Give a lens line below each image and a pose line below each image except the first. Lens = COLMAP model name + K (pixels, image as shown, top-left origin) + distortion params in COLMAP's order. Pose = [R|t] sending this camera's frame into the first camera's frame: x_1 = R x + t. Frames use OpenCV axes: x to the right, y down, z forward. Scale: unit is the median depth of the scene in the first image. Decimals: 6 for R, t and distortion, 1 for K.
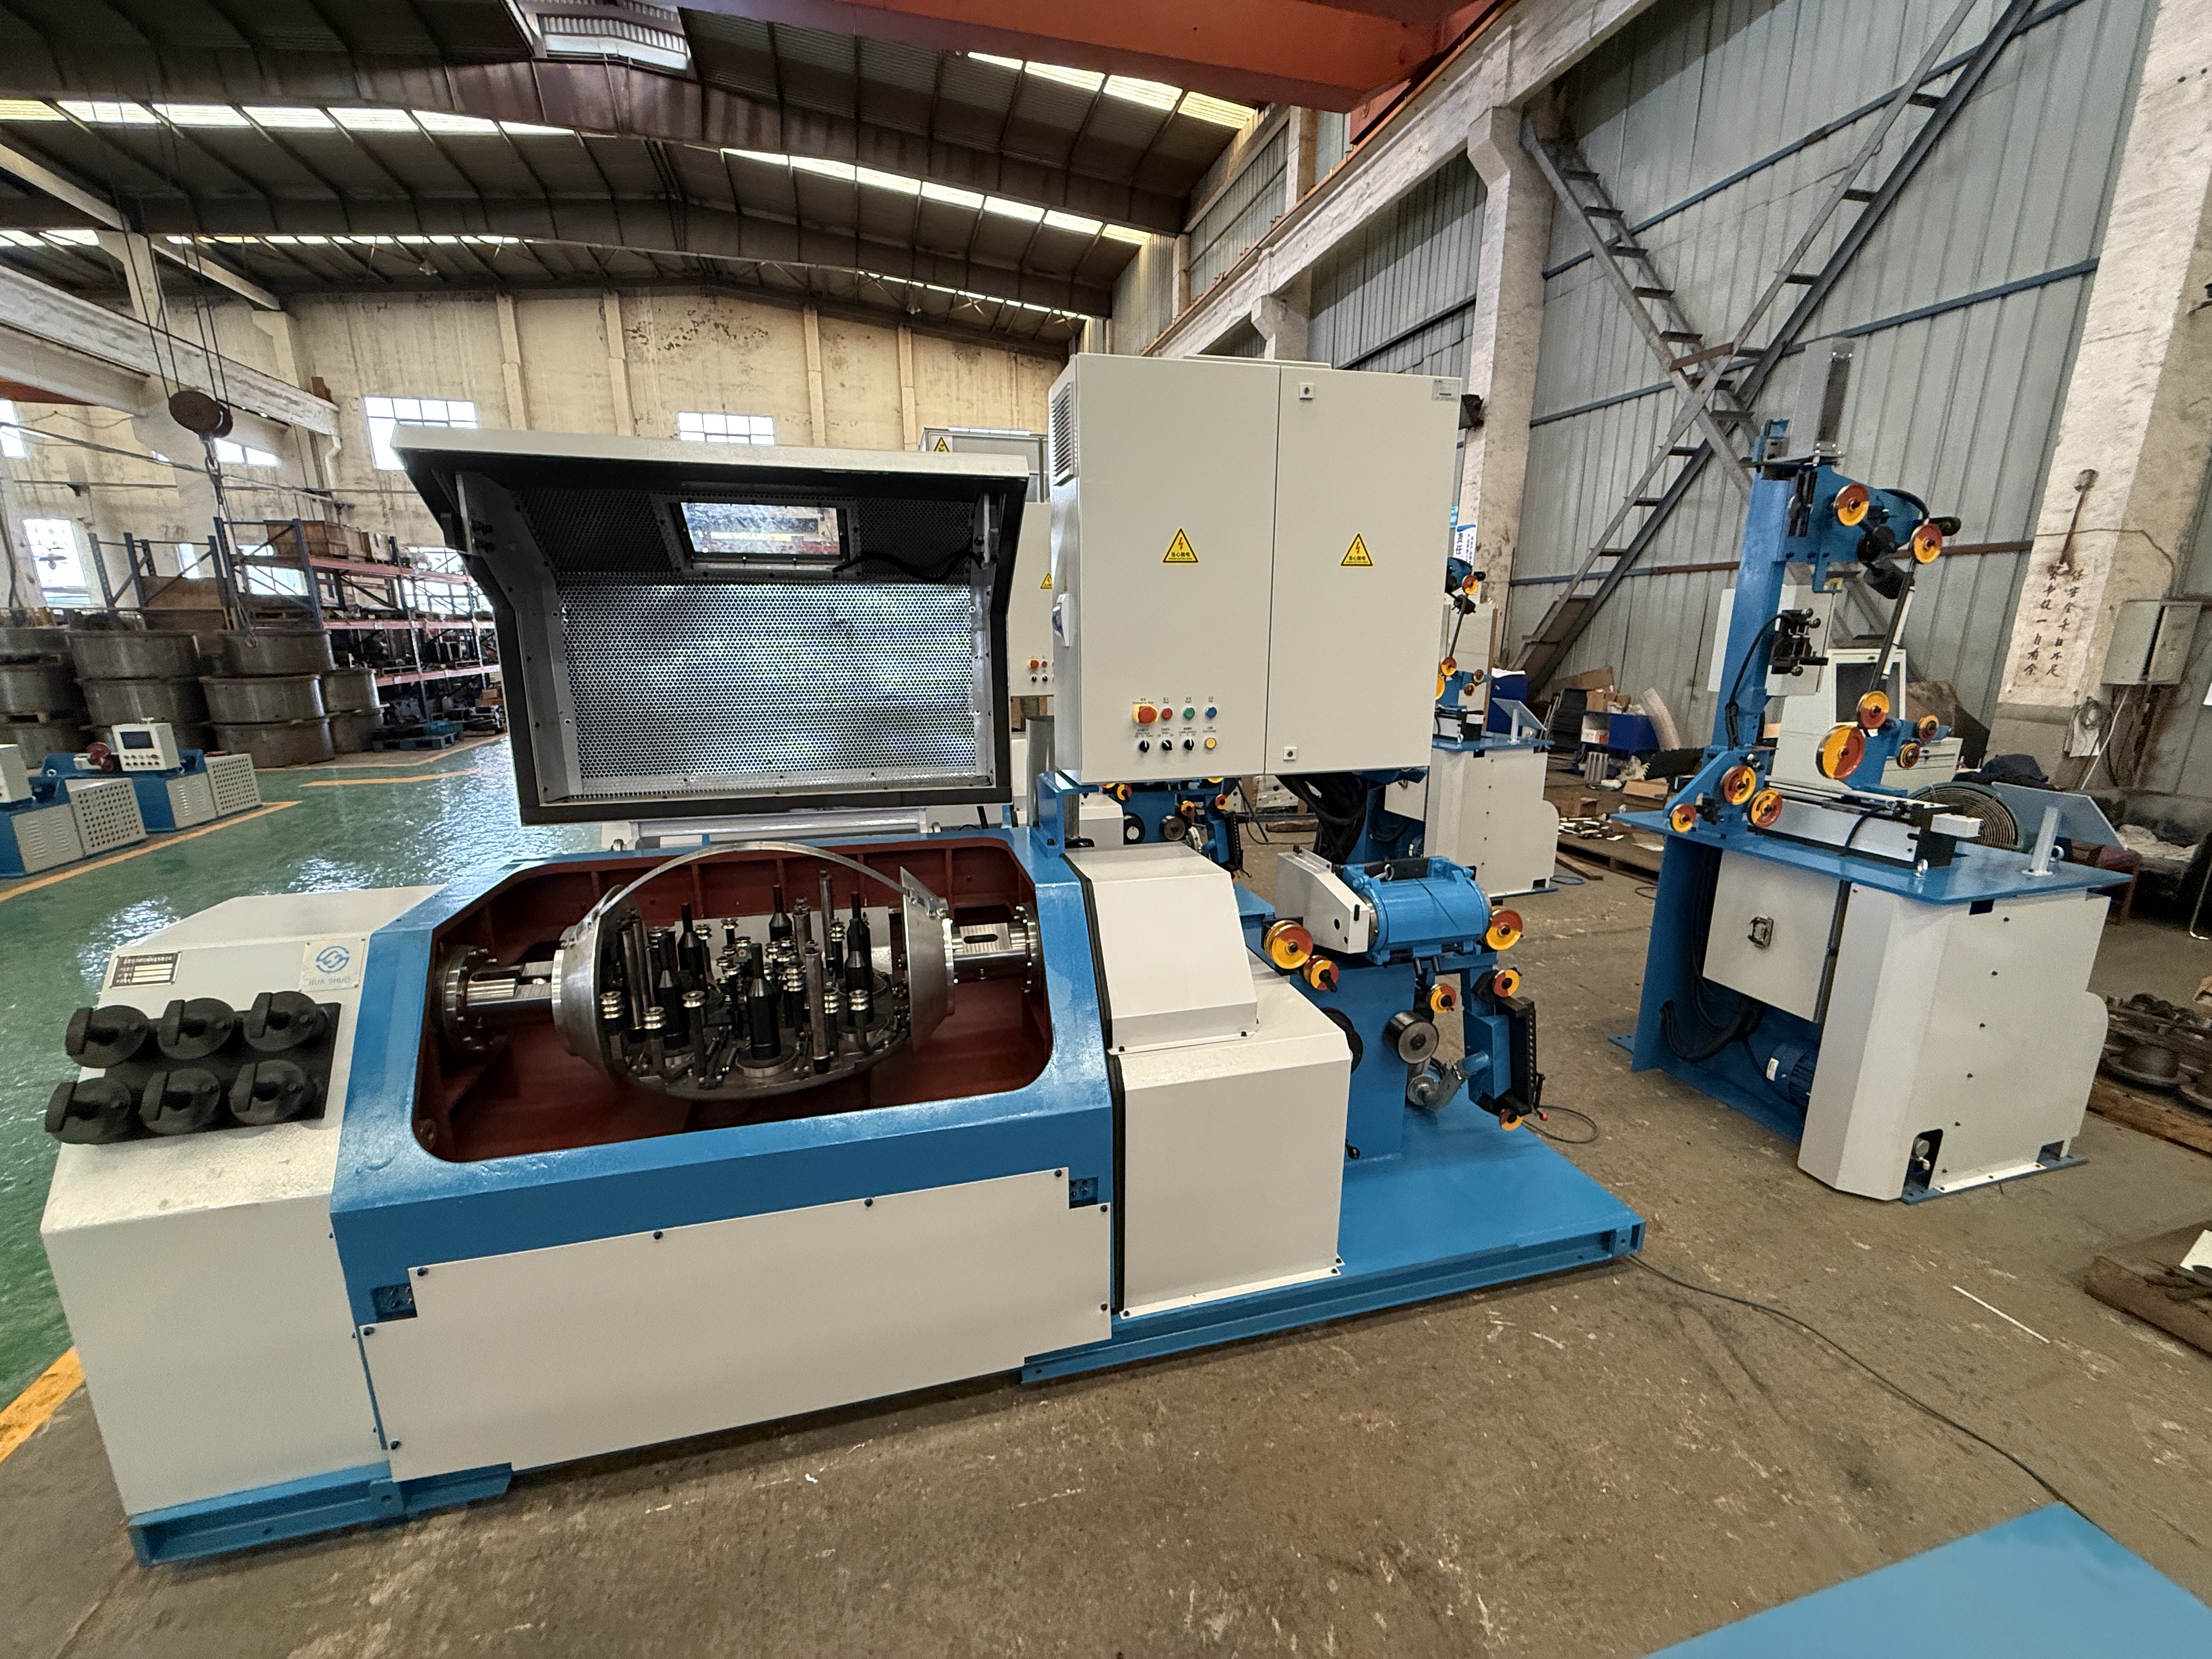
lens RADIAL K [[885.2, 0, 1104.0], [0, 885.2, 831.6], [0, 0, 1]] dist [-0.003468, 0.000497]
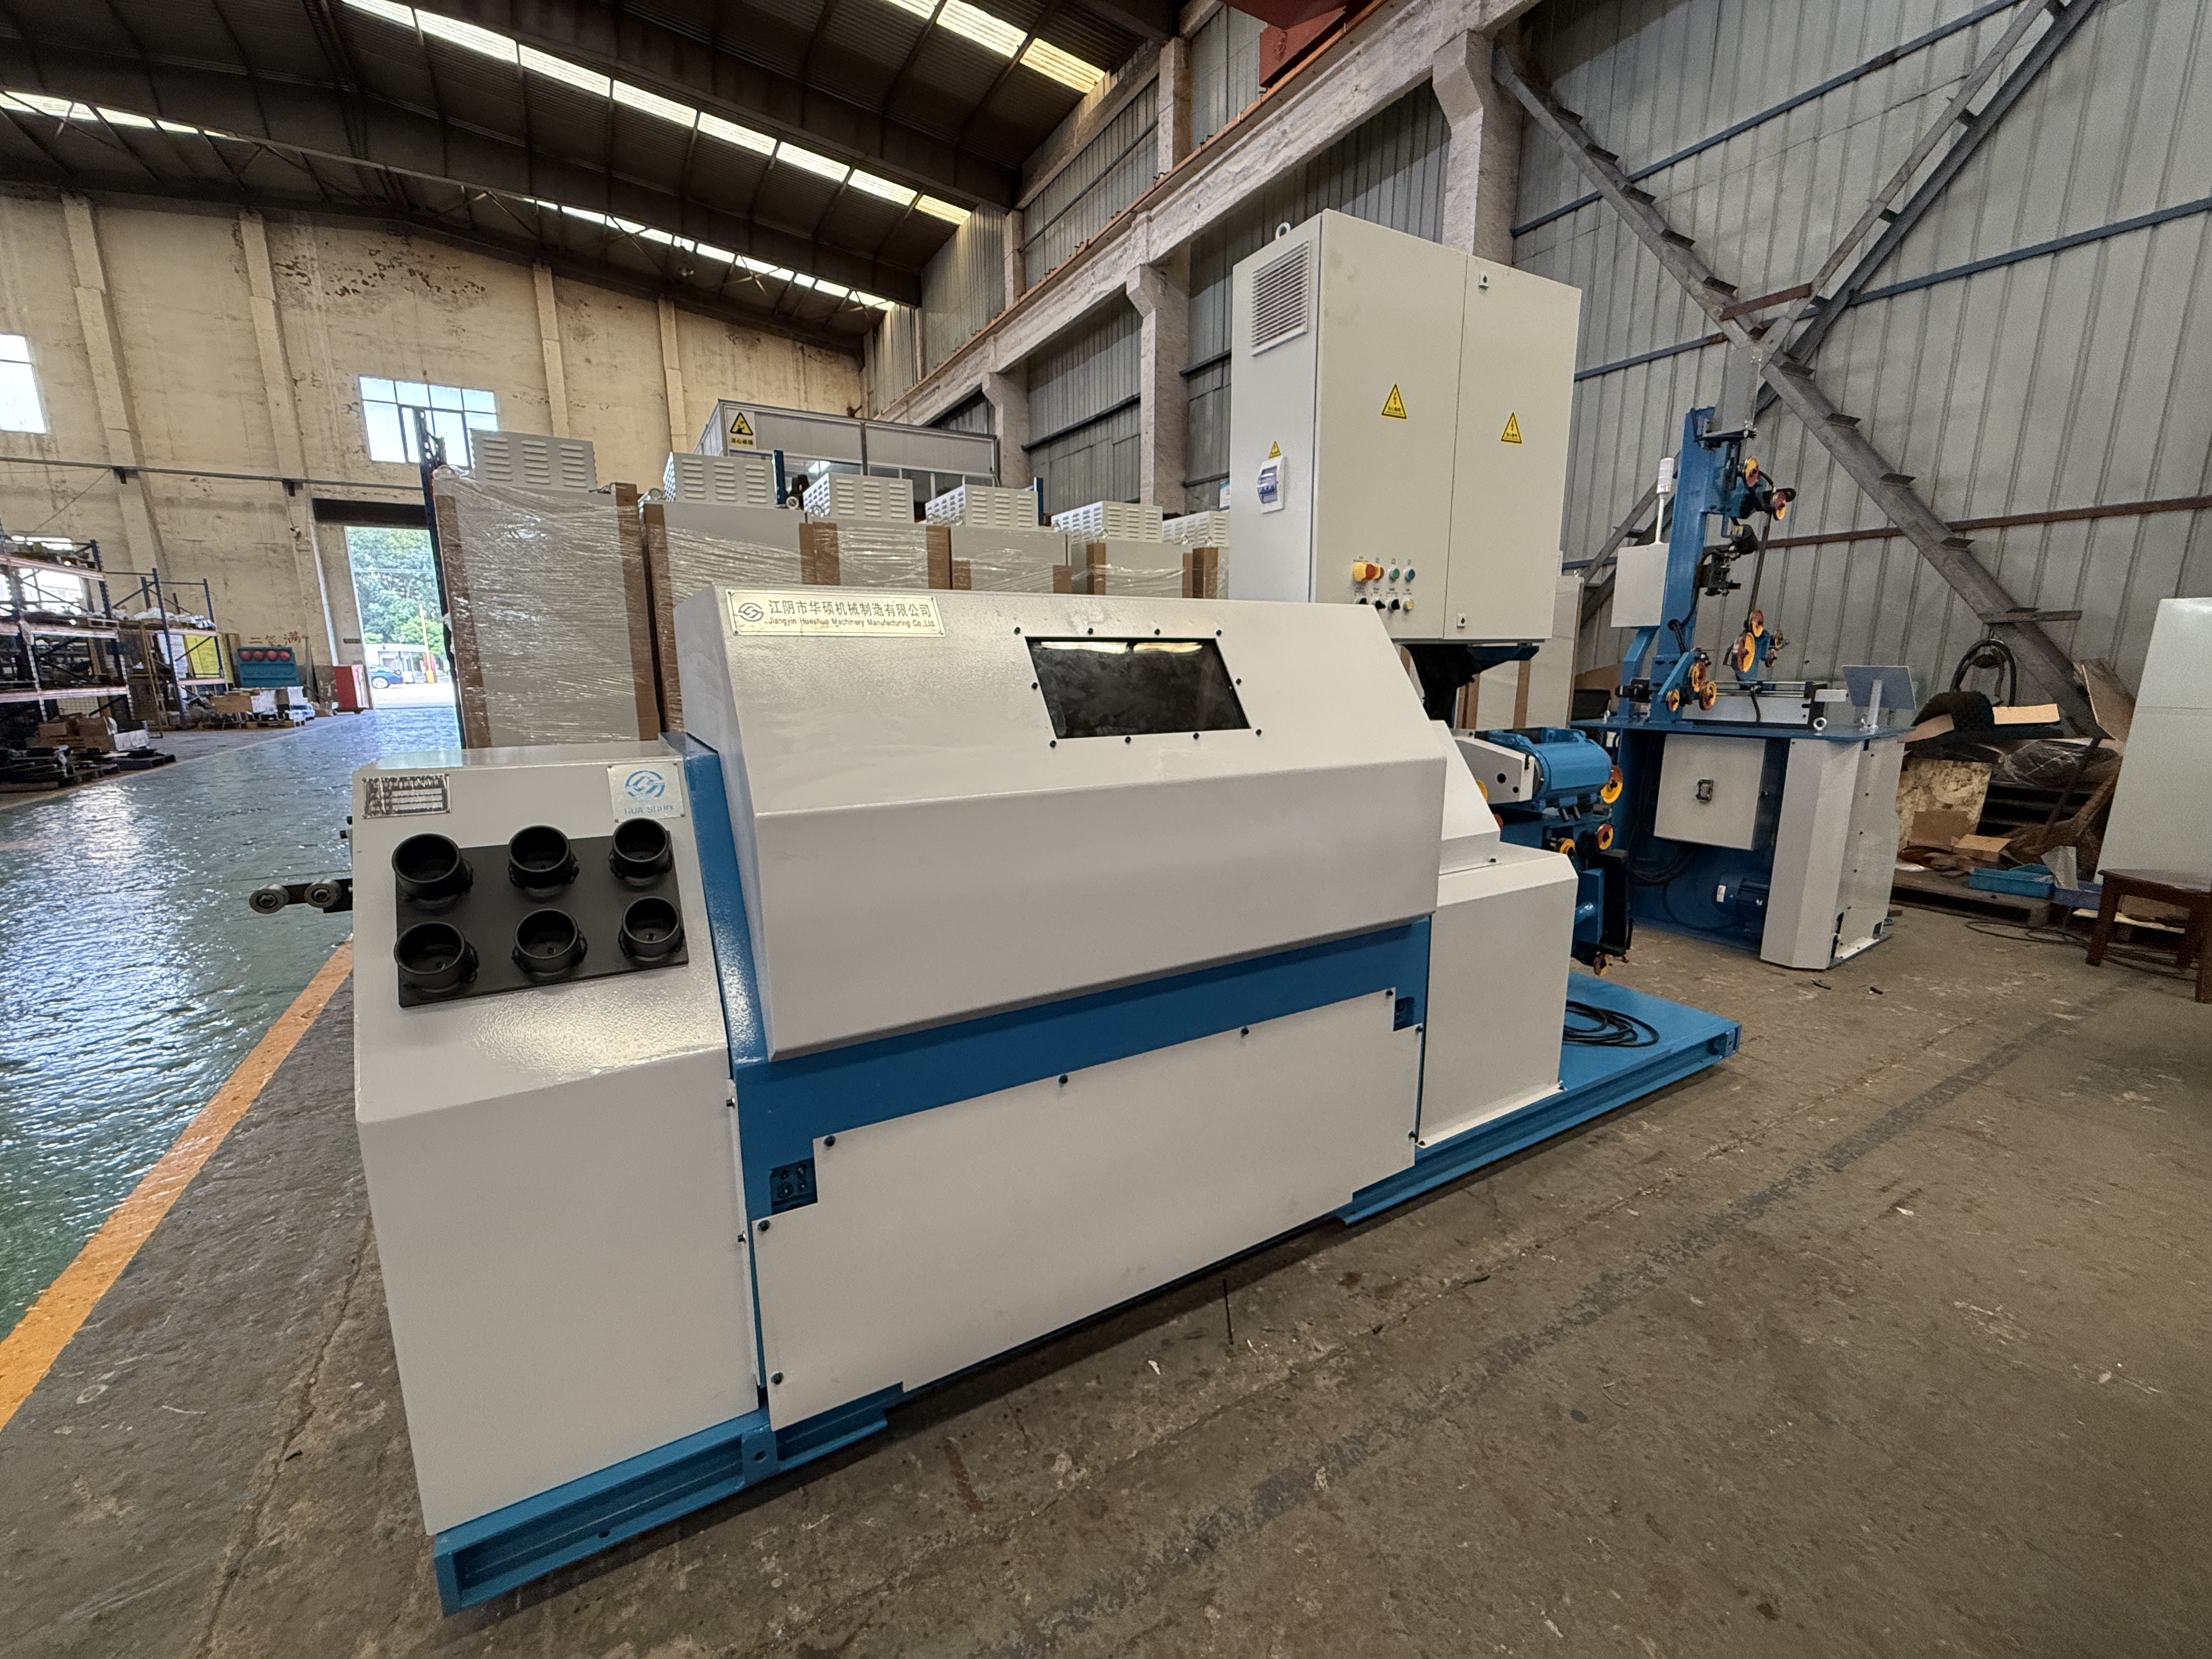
lens RADIAL K [[885.2, 0, 1104.3], [0, 885.2, 833.9], [0, 0, 1]] dist [-0.003468, 0.000497]
pose [[0.967071, -0.049101, 0.249726, -0.104110], [0.058225, 0.997874, -0.029278, -0.012148], [-0.247757, 0.042854, 0.967874, 0.173147]]
